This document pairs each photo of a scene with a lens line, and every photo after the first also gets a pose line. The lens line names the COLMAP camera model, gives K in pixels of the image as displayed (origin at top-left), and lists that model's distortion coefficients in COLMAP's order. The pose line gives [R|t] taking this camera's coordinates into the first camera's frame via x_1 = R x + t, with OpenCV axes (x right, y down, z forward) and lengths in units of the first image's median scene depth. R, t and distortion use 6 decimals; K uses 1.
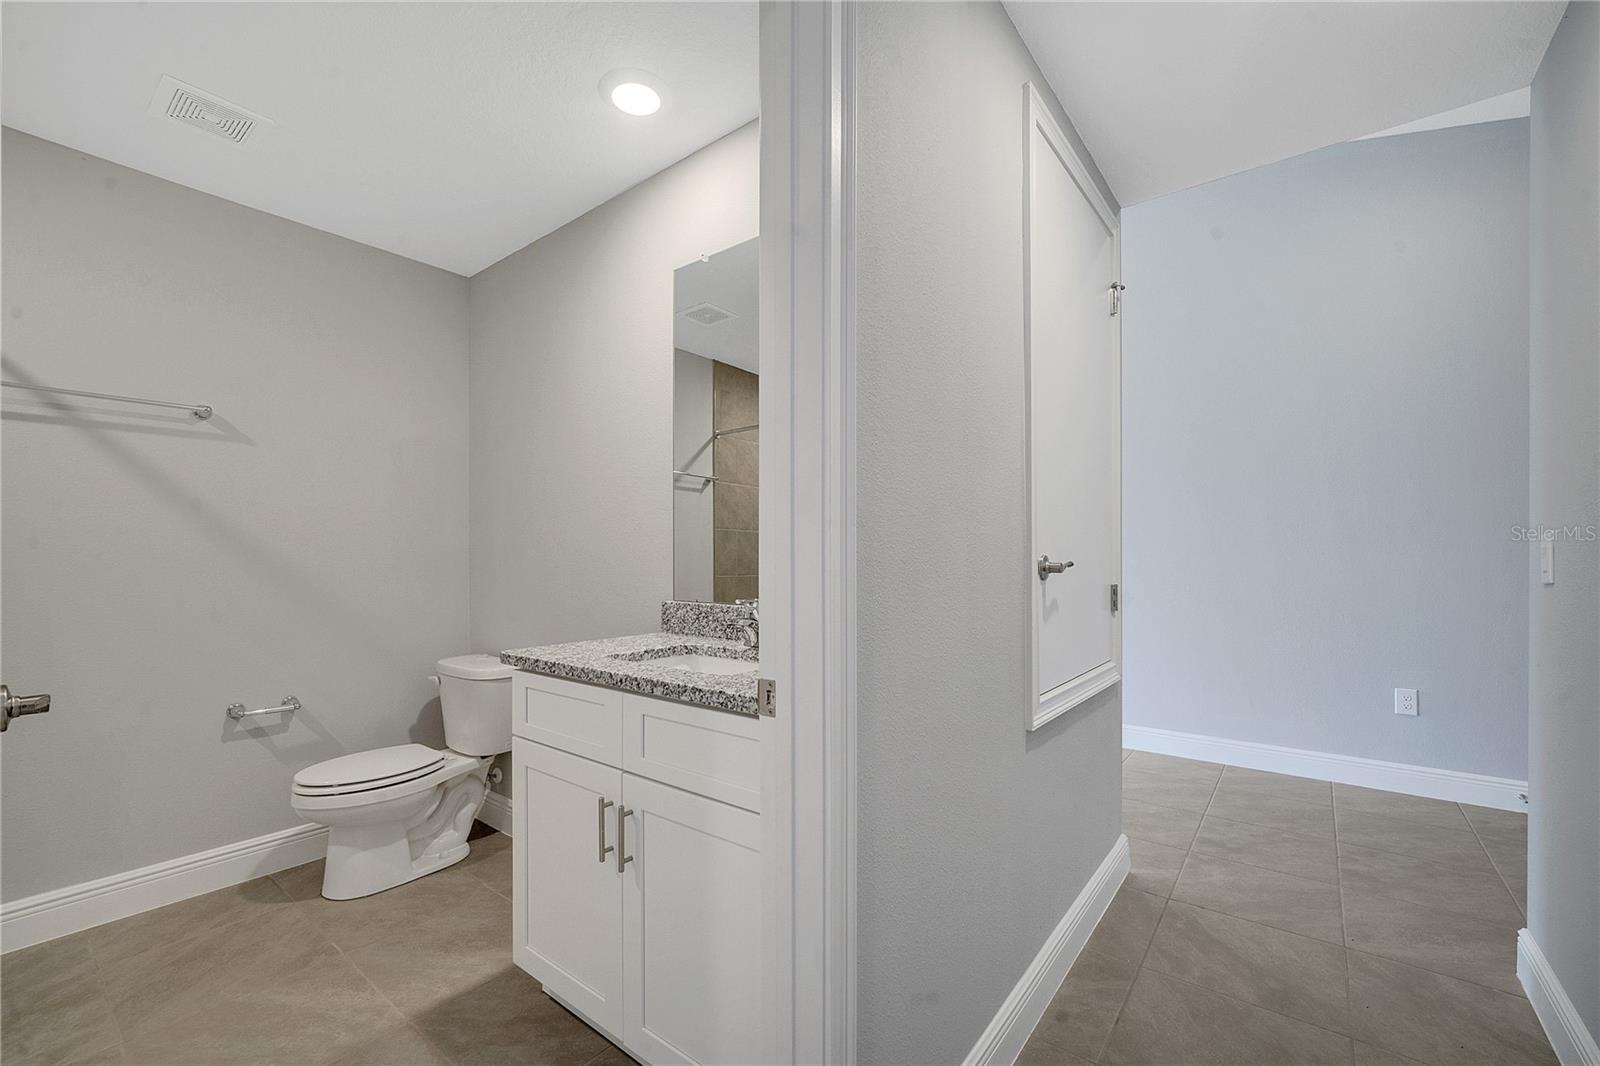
lens RADIAL K [[655.2, 0, 795.5], [0, 655.2, 557.2], [0, 0, 1]] dist [-0.004472, -0.000689]
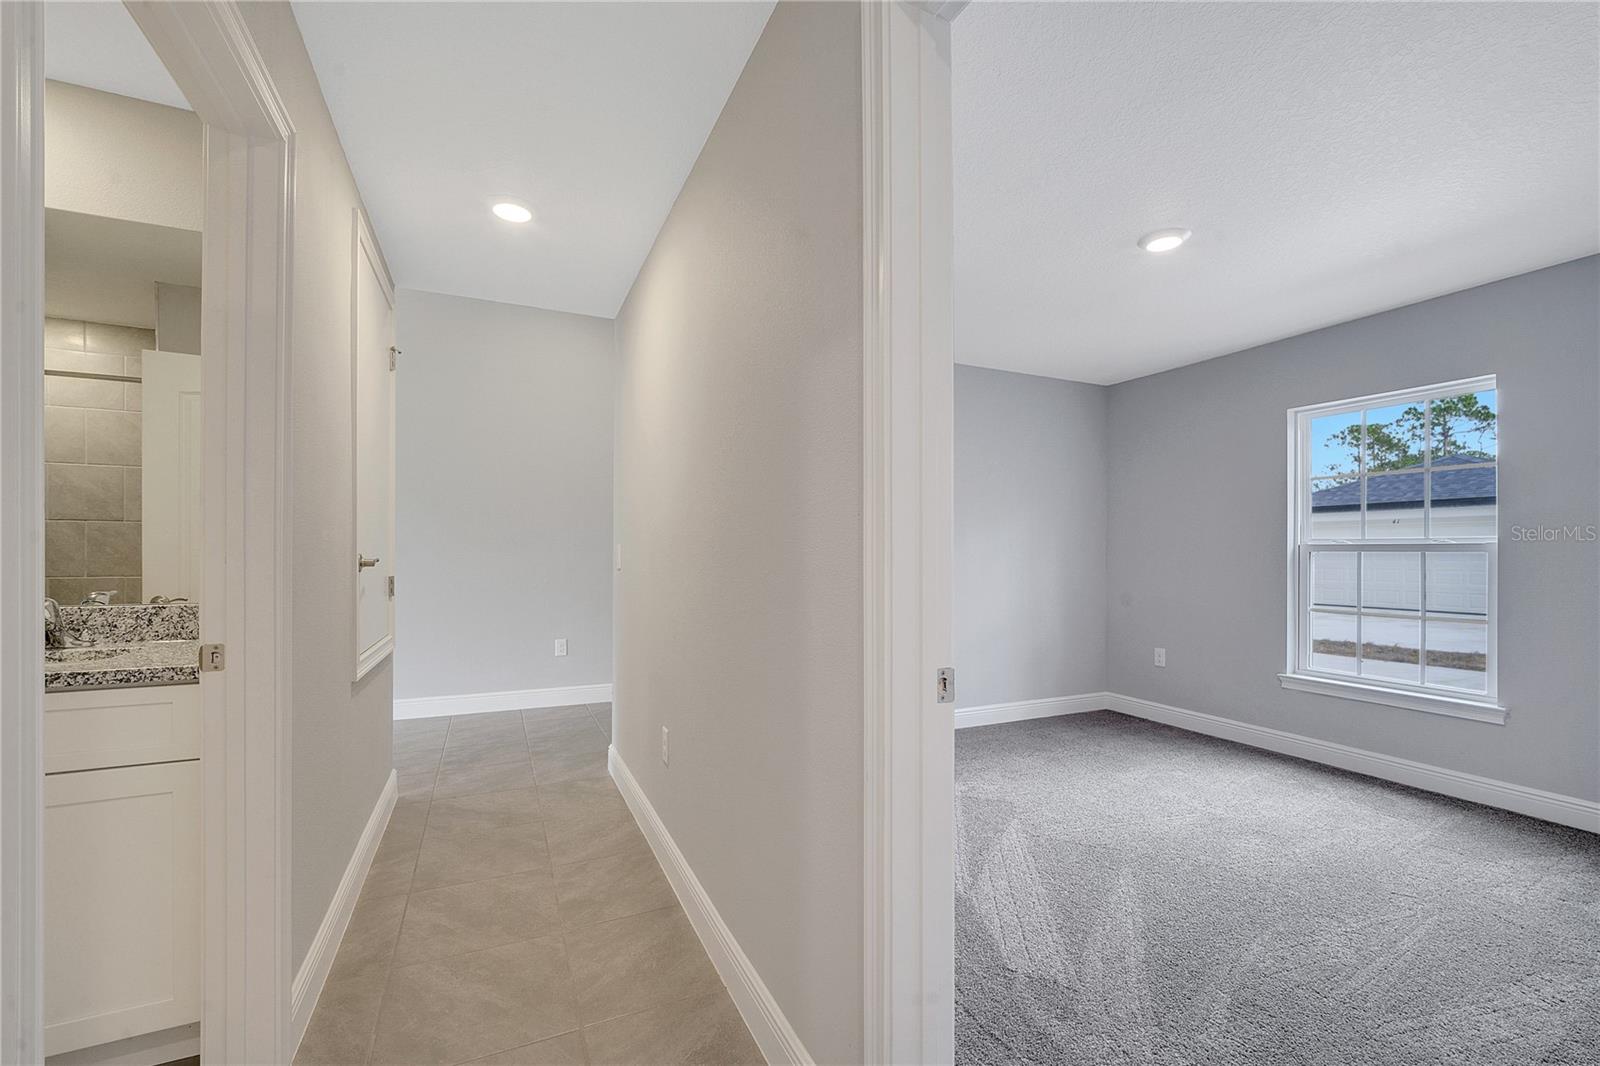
lens RADIAL K [[655.2, 0, 799.0], [0, 655.2, 556.5], [0, 0, 1]] dist [-0.004472, -0.000689]
pose [[0.446655, 0.002247, 0.894703, -0.390356], [-0.005104, 0.999987, 0.000037, -0.002134], [-0.894692, -0.004583, 0.446661, -0.384701]]
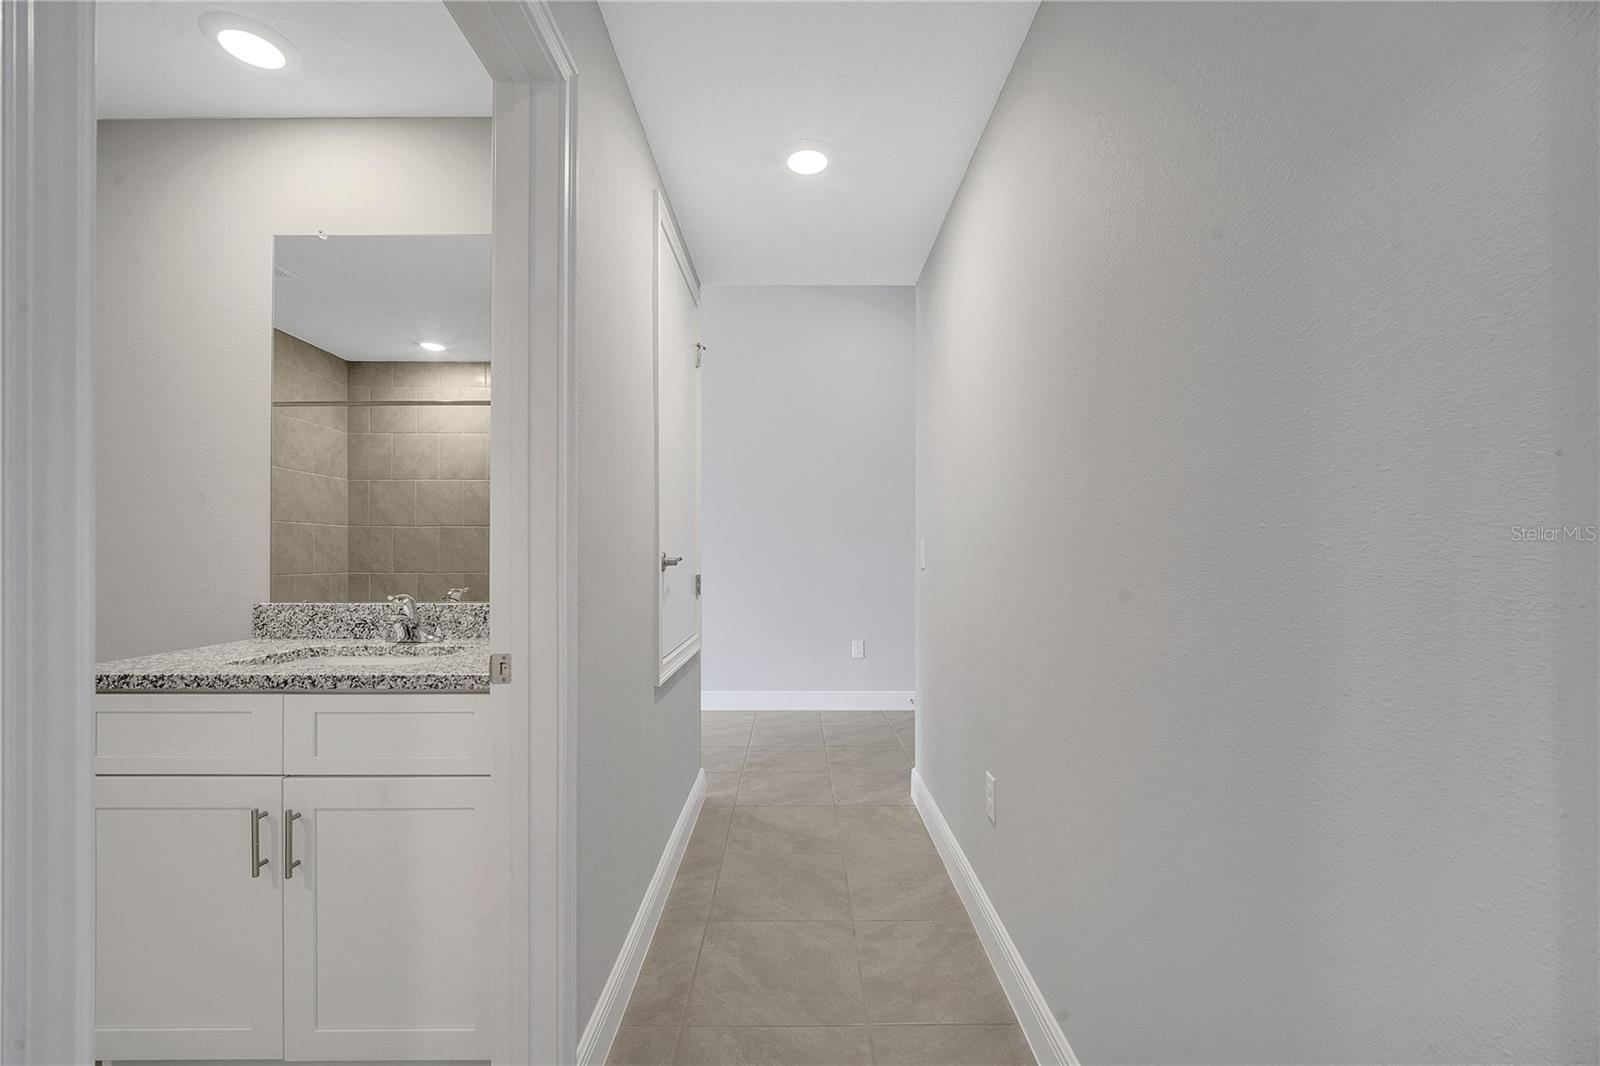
lens RADIAL K [[655.2, 0, 801.3], [0, 655.2, 548.1], [0, 0, 1]] dist [-0.004472, -0.000689]
pose [[0.779069, 0.004564, 0.626921, -0.204365], [-0.000011, 0.999974, -0.007267, -0.001798], [-0.626938, 0.005654, 0.779049, -0.171380]]
